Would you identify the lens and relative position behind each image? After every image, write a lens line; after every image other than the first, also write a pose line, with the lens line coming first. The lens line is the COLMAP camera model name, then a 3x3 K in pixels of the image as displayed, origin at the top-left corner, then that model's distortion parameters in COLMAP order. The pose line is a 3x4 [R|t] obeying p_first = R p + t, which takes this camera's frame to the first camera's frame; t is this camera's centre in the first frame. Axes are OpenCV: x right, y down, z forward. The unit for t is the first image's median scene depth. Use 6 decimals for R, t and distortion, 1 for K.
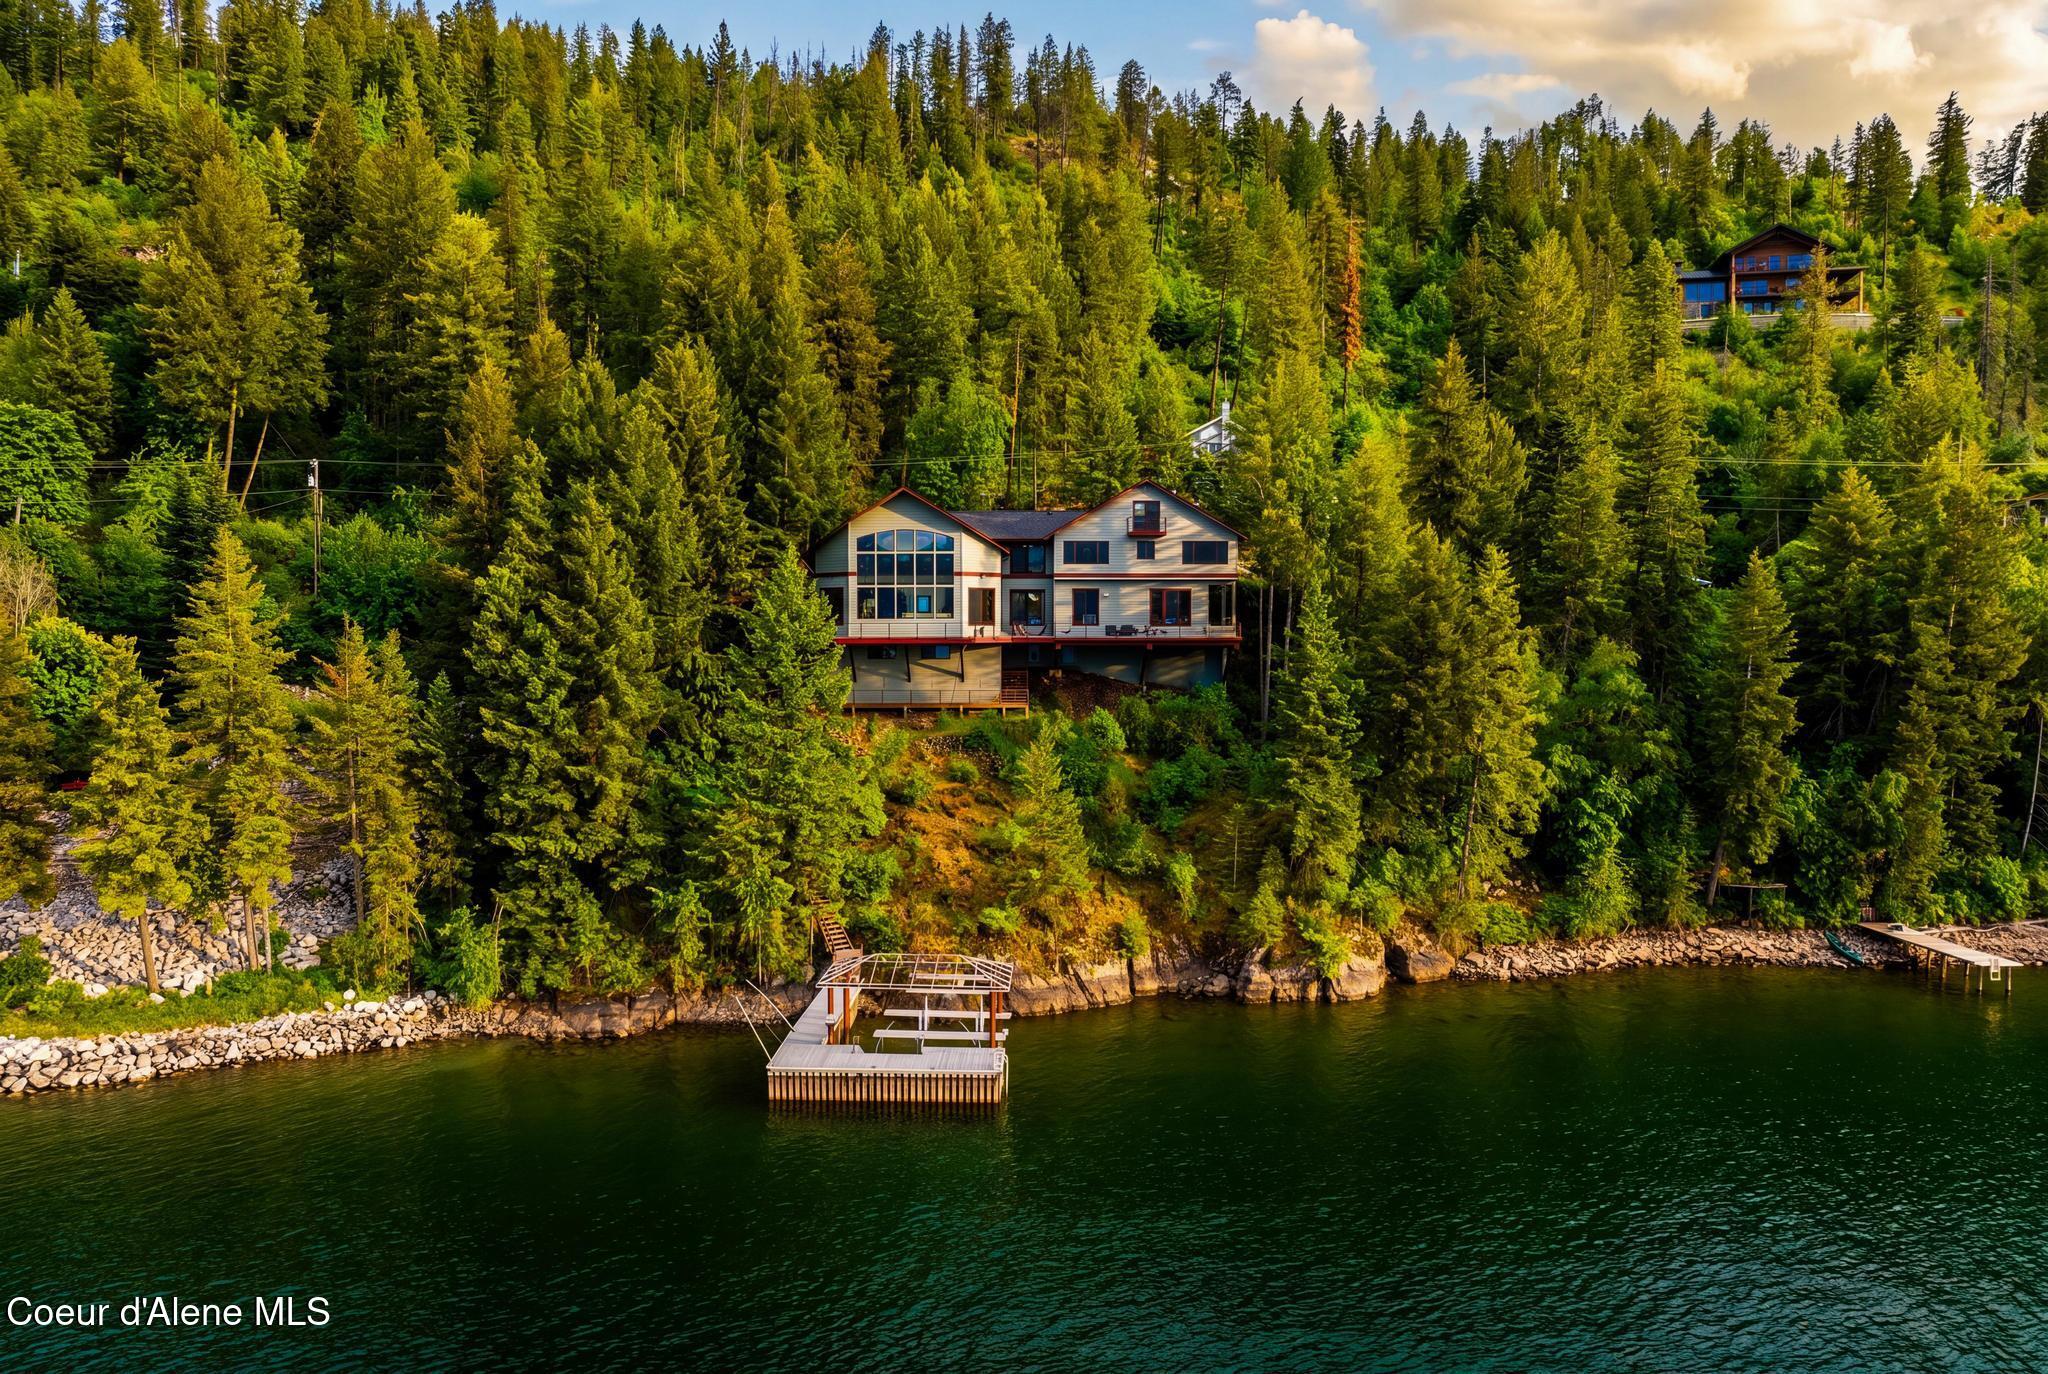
lens RADIAL K [[1463.4, 0, 1030.9], [0, 1463.4, 661.3], [0, 0, 1]] dist [-0.035456, -0.000316]
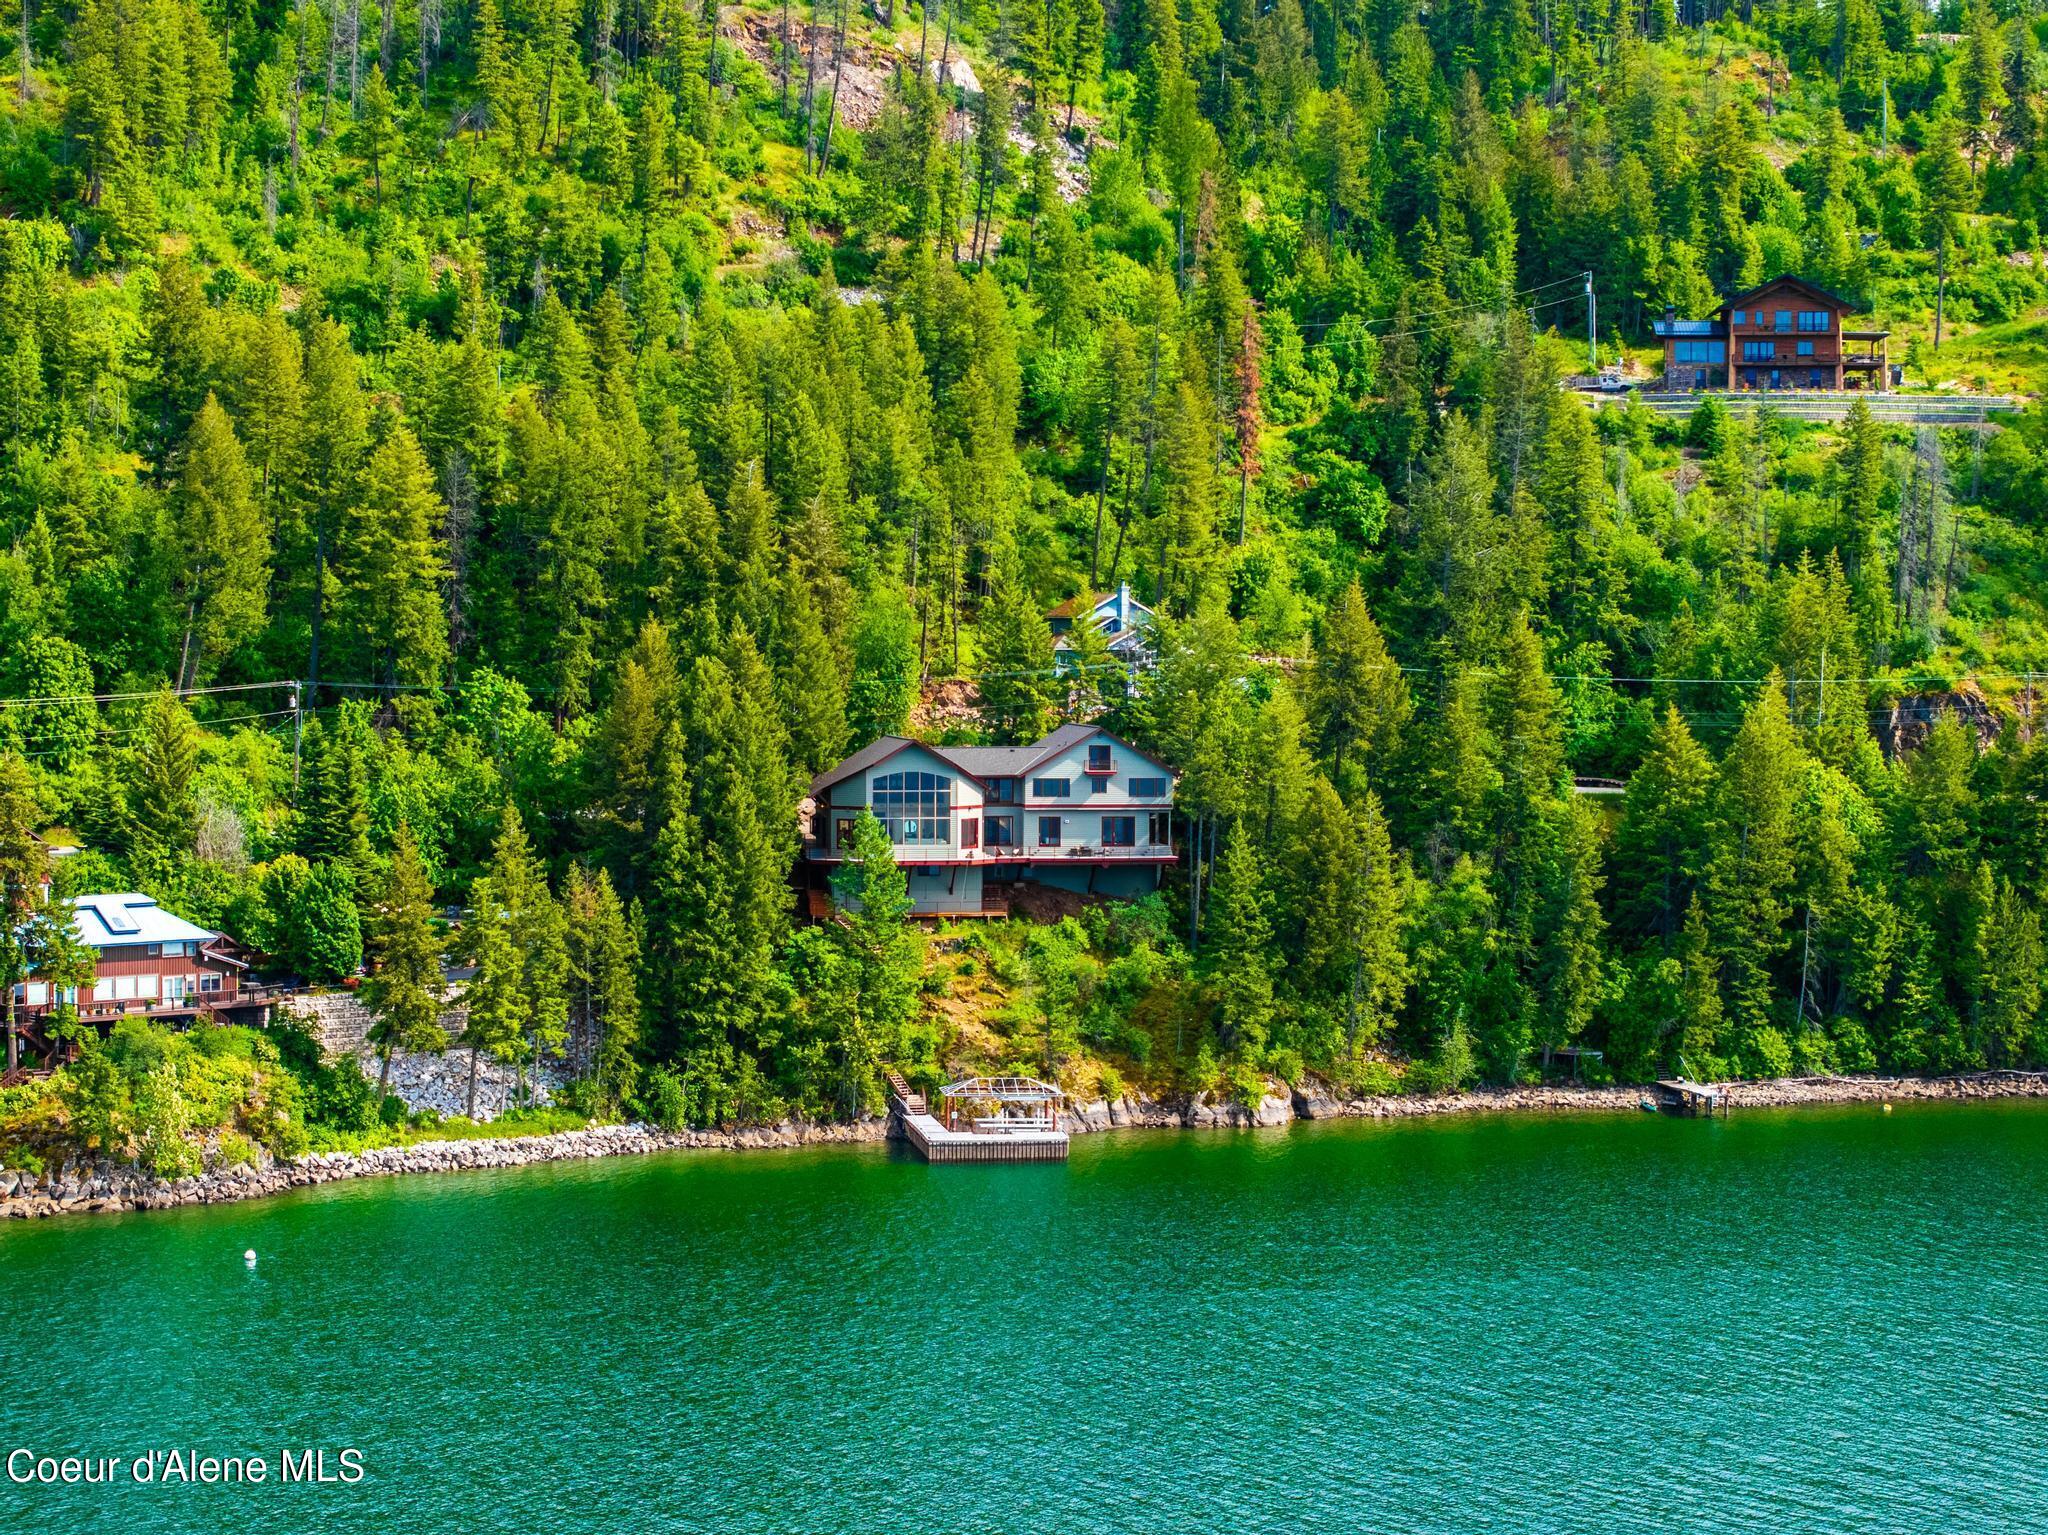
lens RADIAL K [[4148.3, 0, 1017.1], [0, 4148.3, 771.9], [0, 0, 1]] dist [-0.216586, 1.321698]
pose [[0.984958, -0.002028, 0.172783, -0.639860], [0.000314, 0.999950, 0.009948, -0.133083], [-0.172795, -0.009744, 0.984910, -2.609407]]
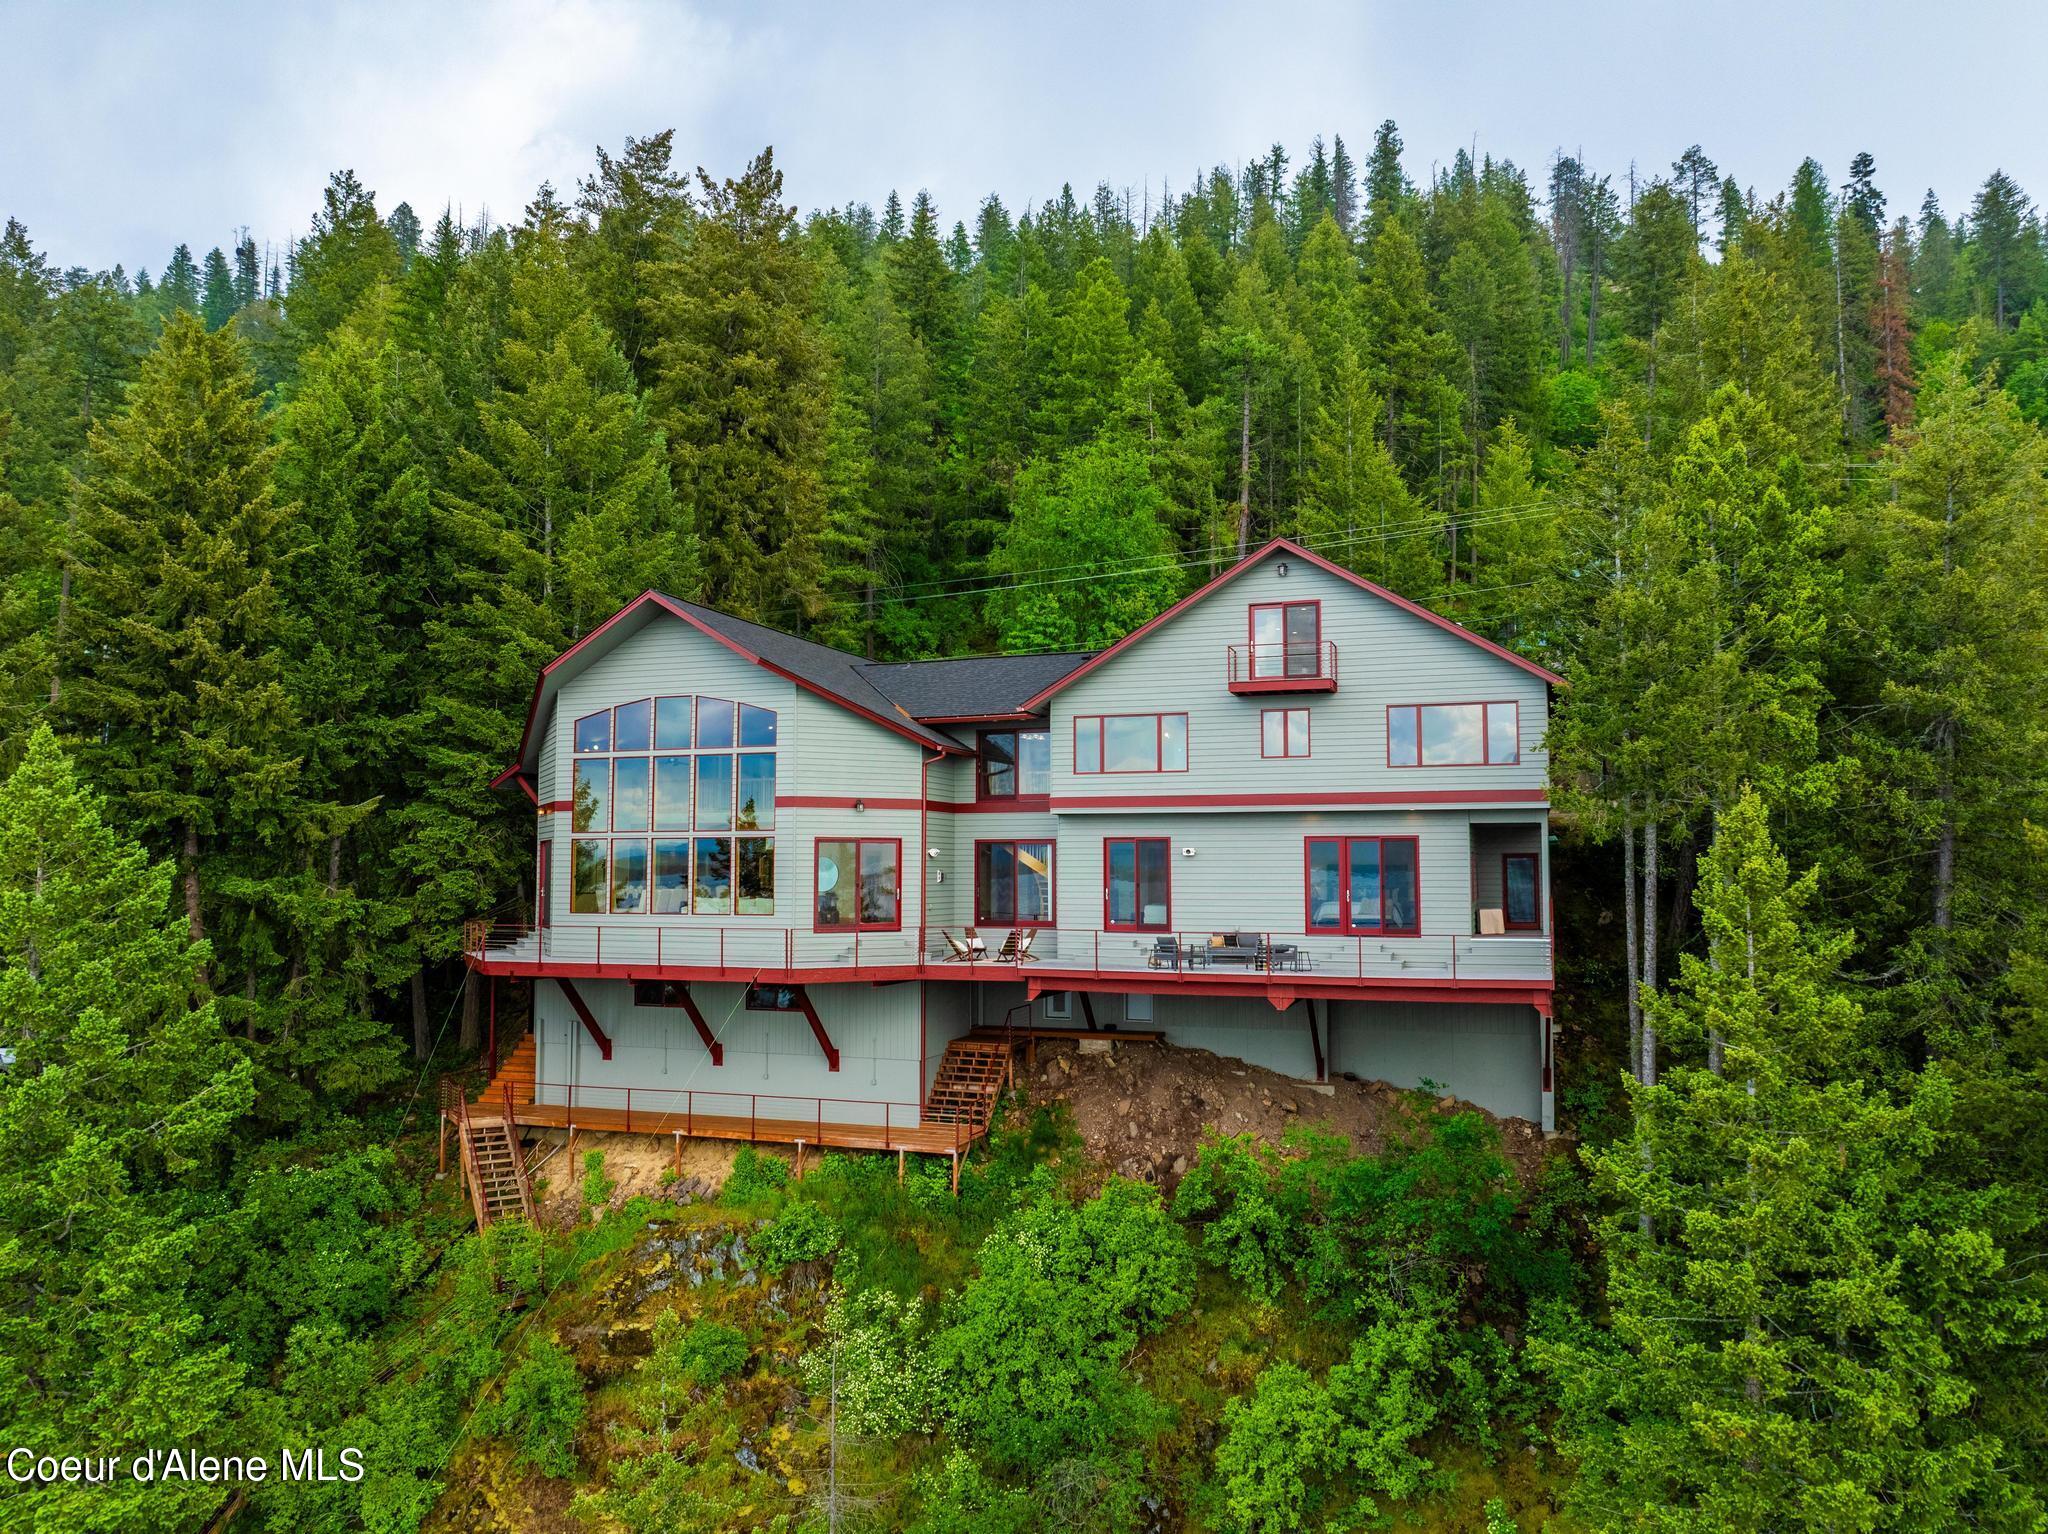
lens RADIAL K [[1443.4, 0, 1031.0], [0, 1443.4, 761.9], [0, 0, 1]] dist [-0.038057, 0.001408]
pose [[0.941453, -0.024867, -0.336226, 0.153222], [-0.008850, 0.995110, -0.098378, -0.035106], [0.337028, 0.095594, 0.936629, 0.700124]]
